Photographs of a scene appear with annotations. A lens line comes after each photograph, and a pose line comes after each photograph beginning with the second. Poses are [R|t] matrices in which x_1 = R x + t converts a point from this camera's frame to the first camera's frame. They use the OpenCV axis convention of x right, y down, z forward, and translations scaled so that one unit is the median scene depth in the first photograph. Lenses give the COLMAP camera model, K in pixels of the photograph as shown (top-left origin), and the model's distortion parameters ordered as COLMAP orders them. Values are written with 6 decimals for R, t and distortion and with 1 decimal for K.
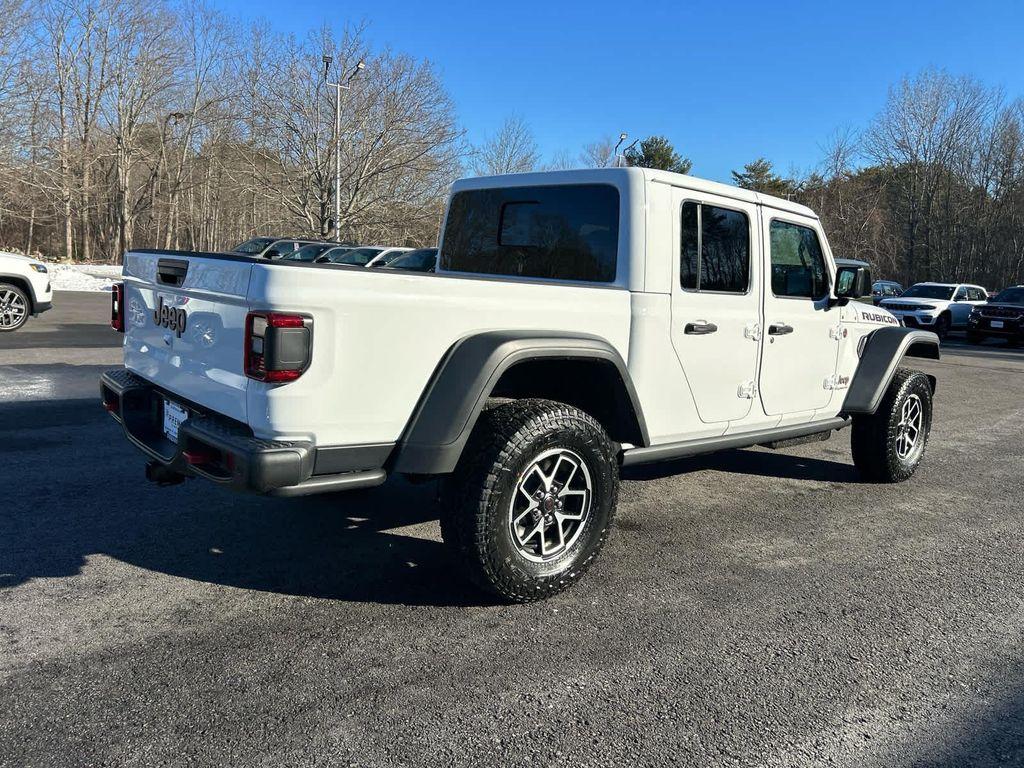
lens RADIAL K [[770.0, 0, 521.8], [0, 770.0, 380.4], [0, 0, 1]] dist [0.058001, -0.061023]
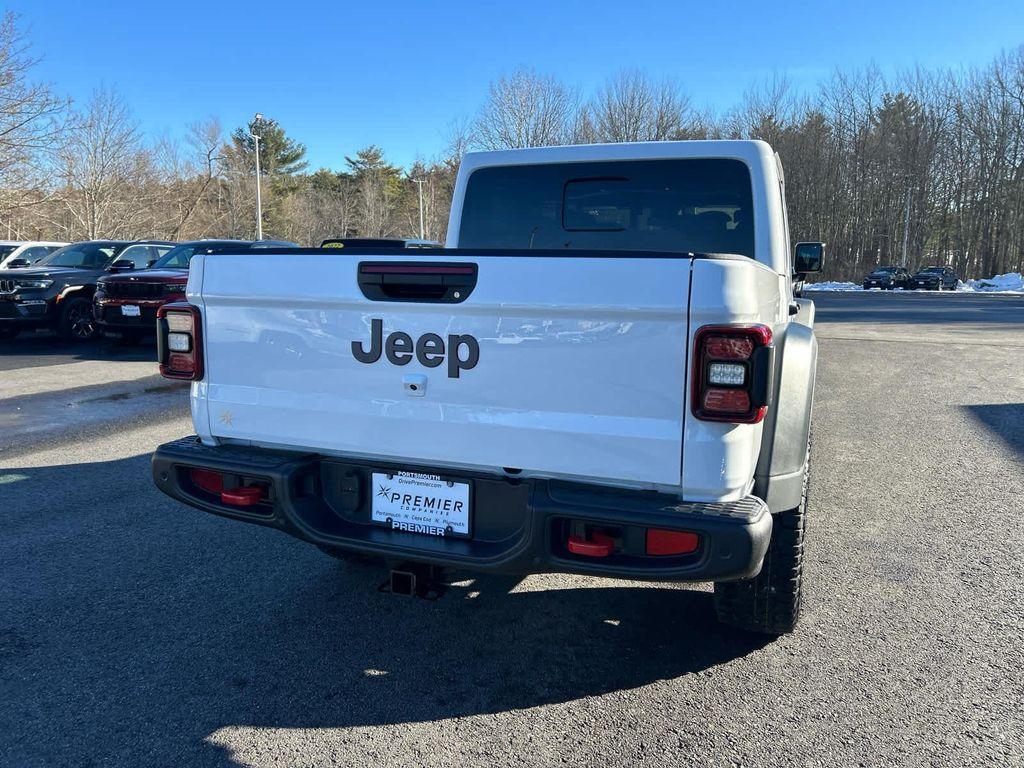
lens RADIAL K [[770.0, 0, 516.1], [0, 770.0, 386.6], [0, 0, 1]] dist [0.058001, -0.061023]
pose [[0.884760, -0.116506, 0.451250, -0.537649], [0.105613, 0.993182, 0.049350, -0.057340], [-0.453923, 0.003995, 0.891032, 0.293418]]
